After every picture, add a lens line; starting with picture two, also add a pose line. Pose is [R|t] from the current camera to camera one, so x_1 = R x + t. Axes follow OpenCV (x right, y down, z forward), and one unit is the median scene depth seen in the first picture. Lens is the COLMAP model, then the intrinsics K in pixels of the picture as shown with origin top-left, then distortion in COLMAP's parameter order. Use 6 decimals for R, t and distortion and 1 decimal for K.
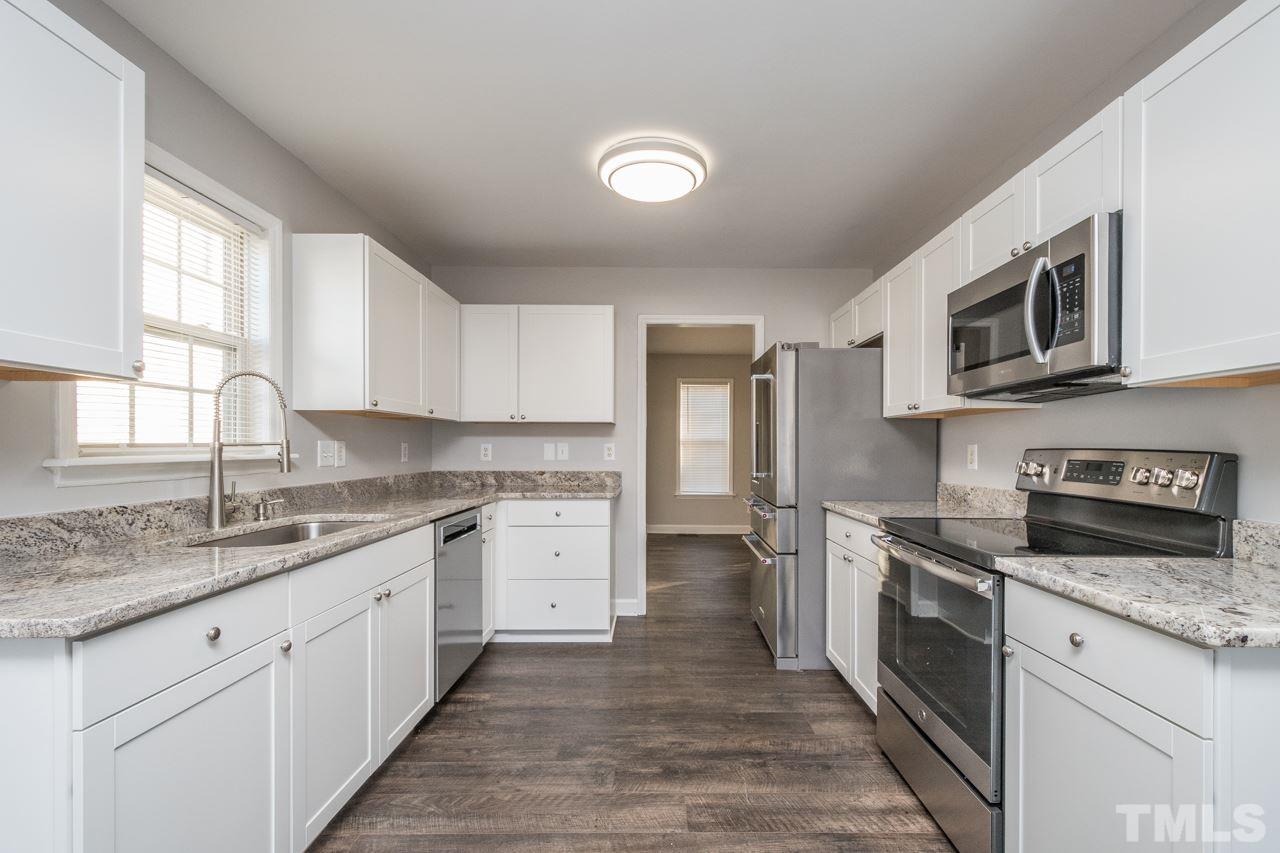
lens RADIAL K [[557.9, 0, 661.6], [0, 557.9, 449.9], [0, 0, 1]] dist [0.001389, -0.000025]
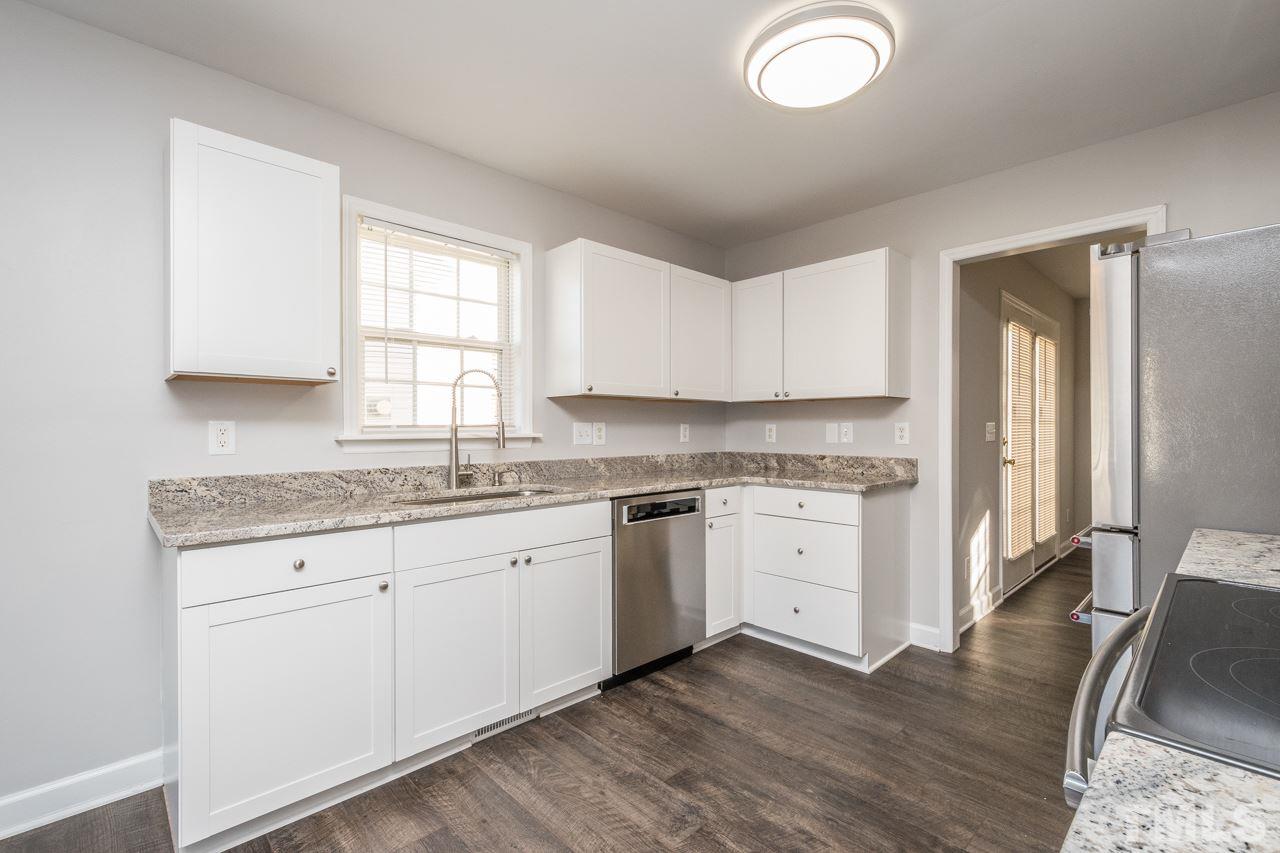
lens RADIAL K [[561.8, 0, 652.1], [0, 561.8, 431.2], [0, 0, 1]] dist [0.001904, 0.000227]
pose [[0.696522, 0.001764, -0.717534, 0.361004], [-0.002181, 0.999998, 0.000341, 0.001252], [0.717532, 0.001327, 0.696524, 0.303417]]
